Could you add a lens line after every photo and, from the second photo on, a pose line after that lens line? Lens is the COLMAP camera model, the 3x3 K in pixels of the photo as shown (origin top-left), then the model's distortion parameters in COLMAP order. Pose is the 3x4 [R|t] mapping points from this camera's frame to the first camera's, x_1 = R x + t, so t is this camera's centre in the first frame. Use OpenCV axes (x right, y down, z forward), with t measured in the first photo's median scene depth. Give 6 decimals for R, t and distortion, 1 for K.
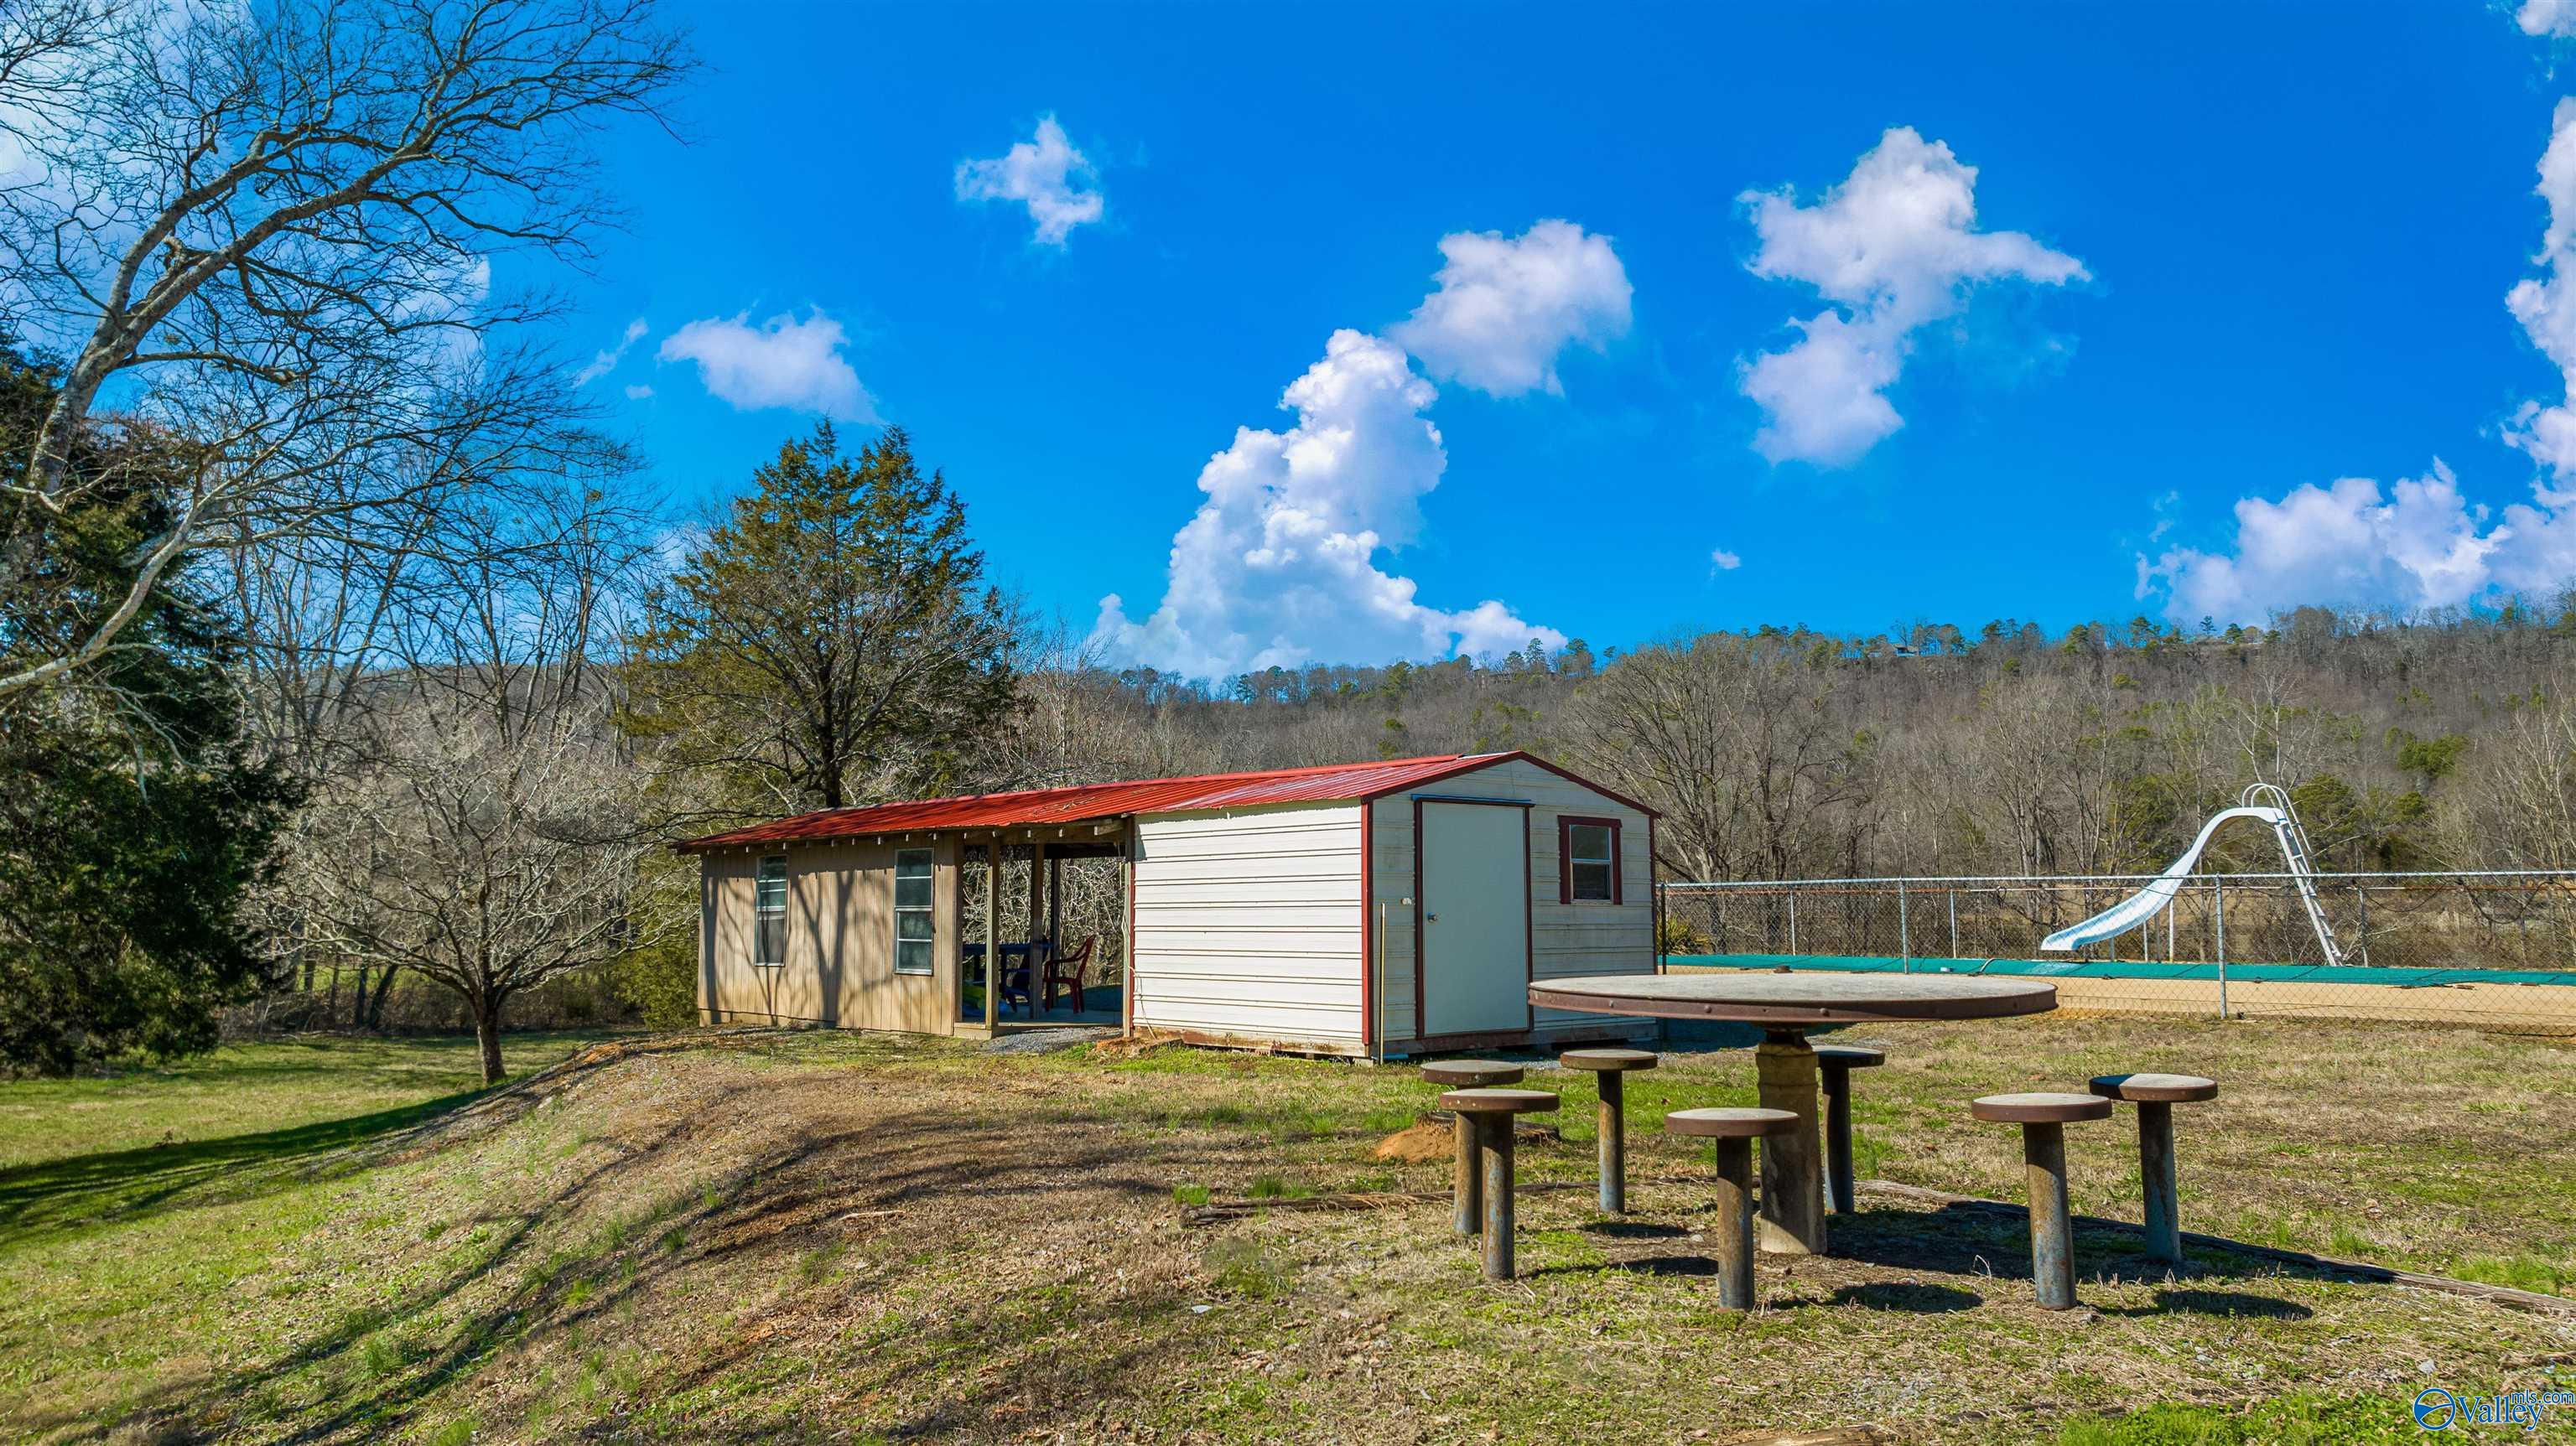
lens RADIAL K [[1794.5, 0, 1273.1], [0, 1794.5, 726.4], [0, 0, 1]] dist [-0.013820, 0.003663]
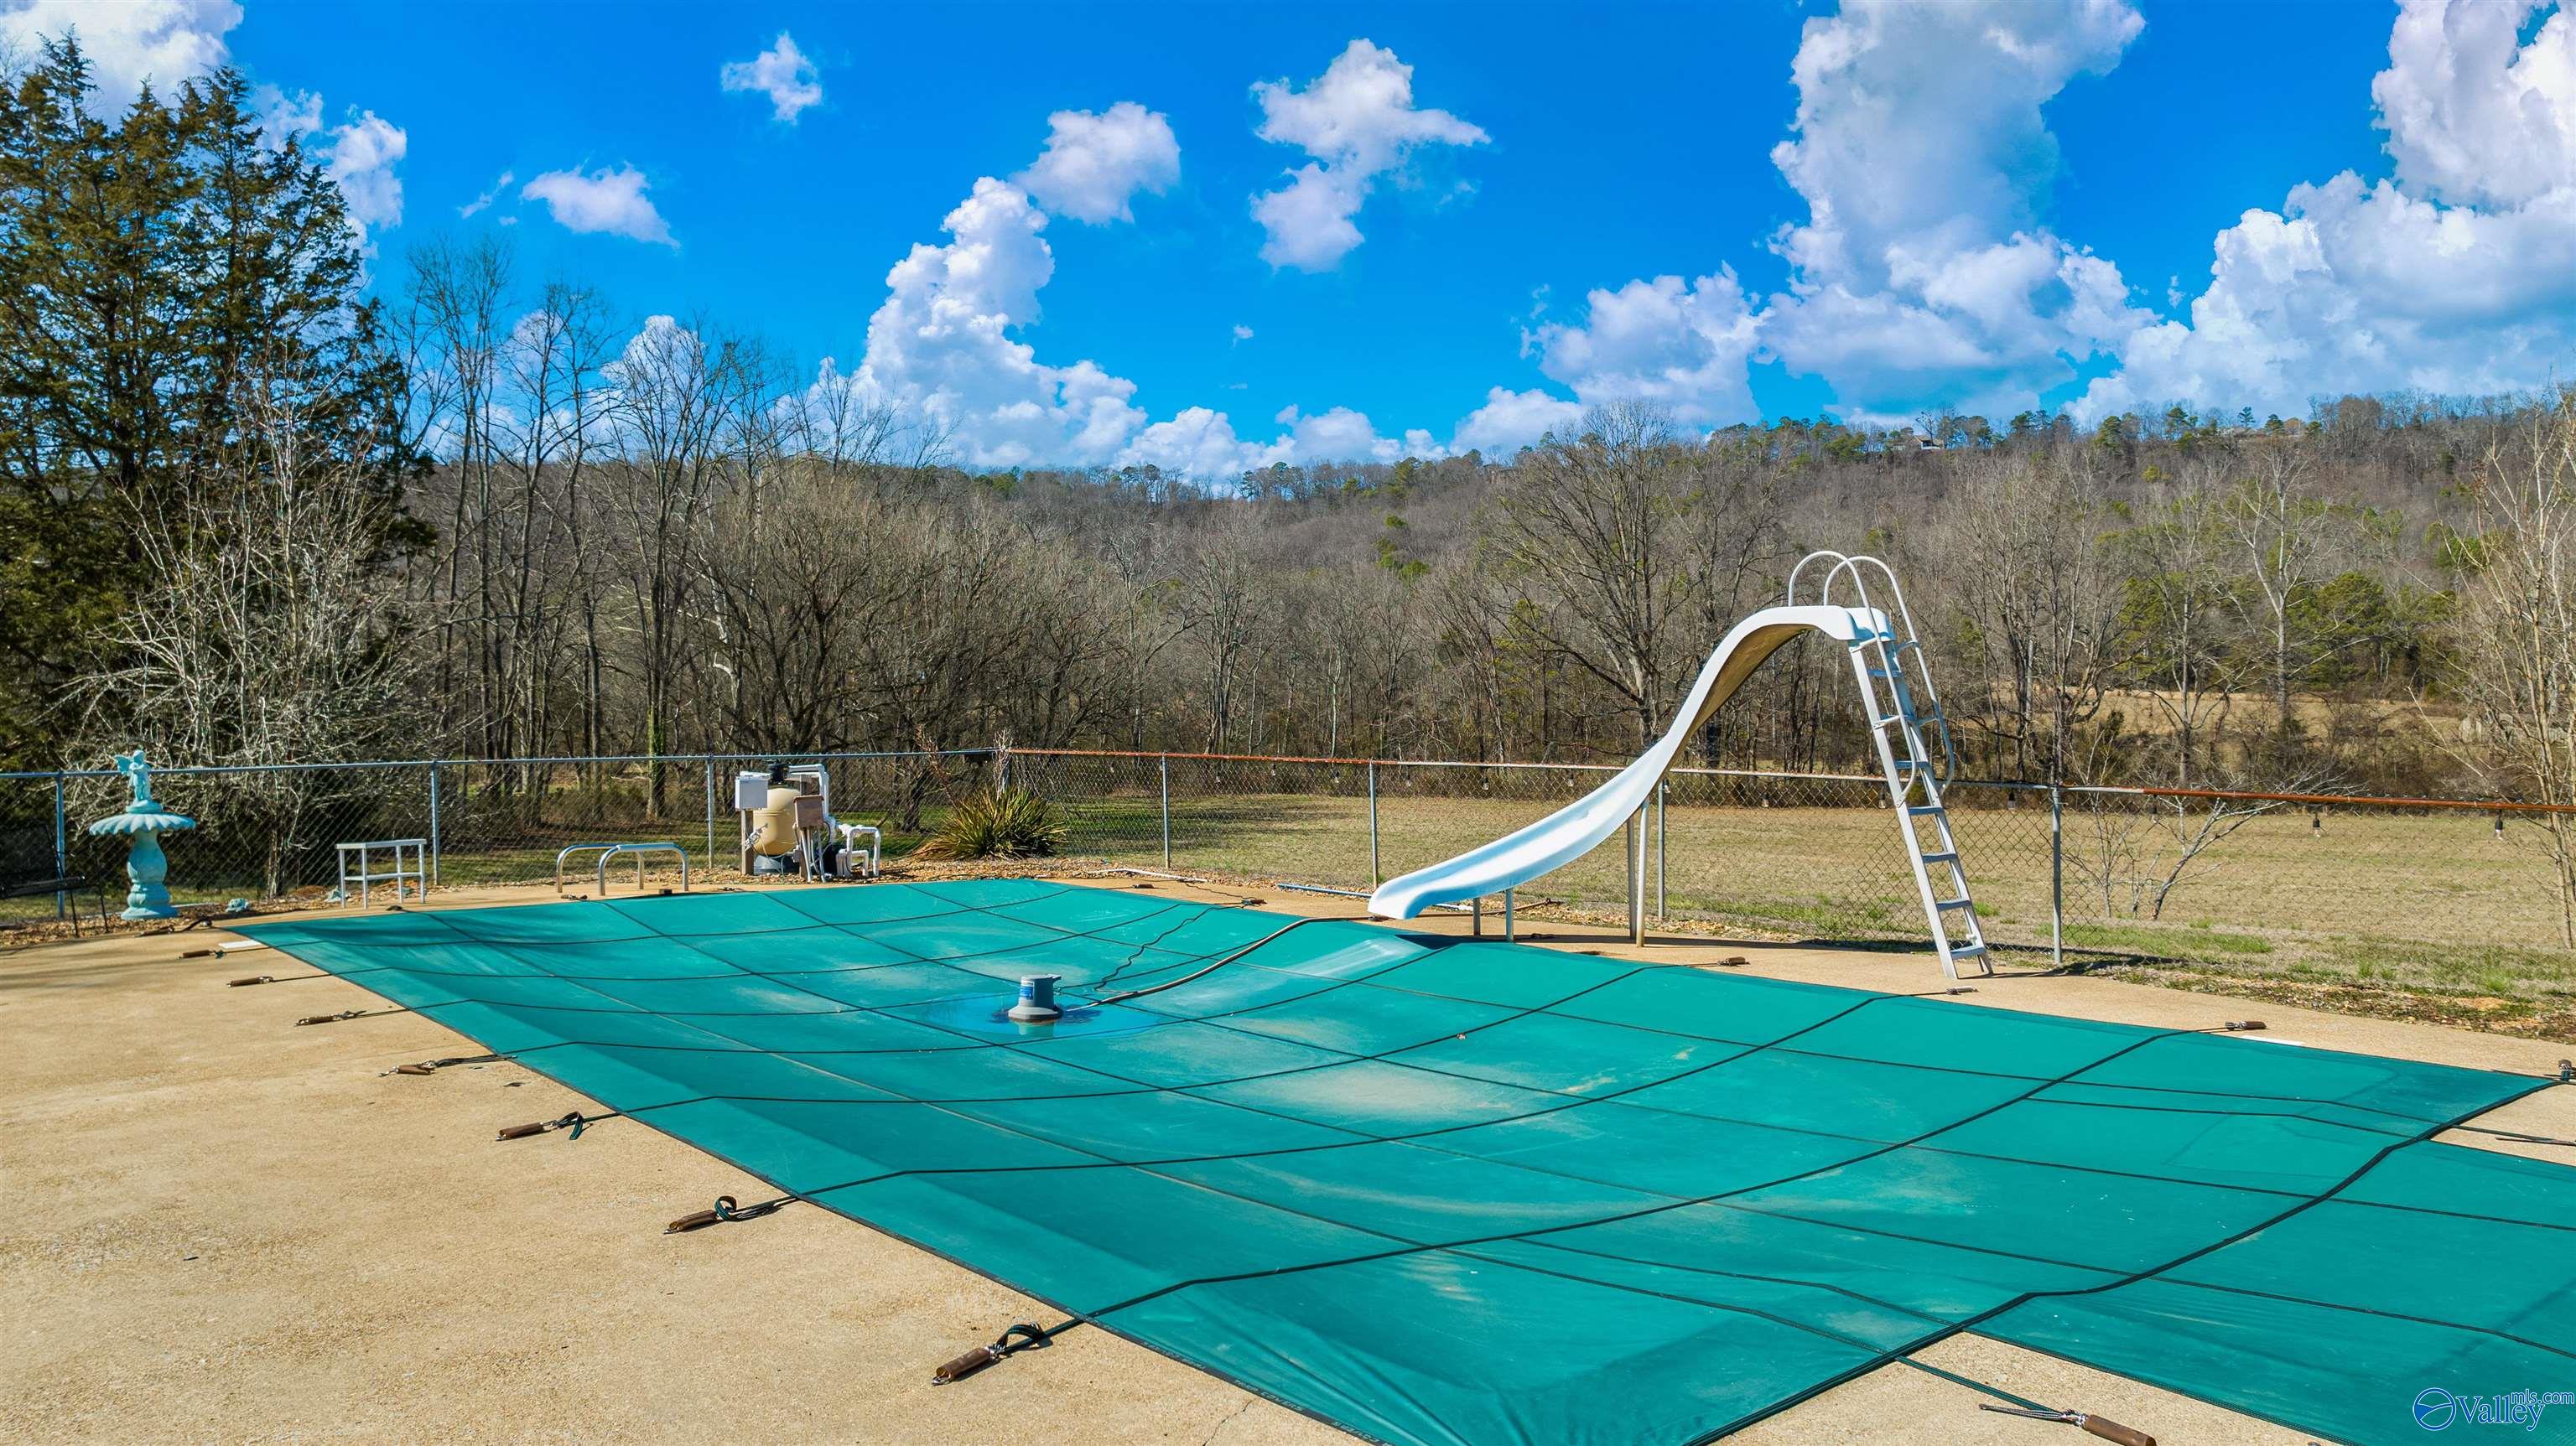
lens RADIAL K [[1794.5, 0, 1303.6], [0, 1794.5, 724.8], [0, 0, 1]] dist [-0.013820, 0.003663]
pose [[0.999968, -0.003250, 0.007254, 0.290417], [0.003214, 0.999982, 0.005081, 0.223742], [-0.007270, -0.005058, 0.999961, -0.481758]]
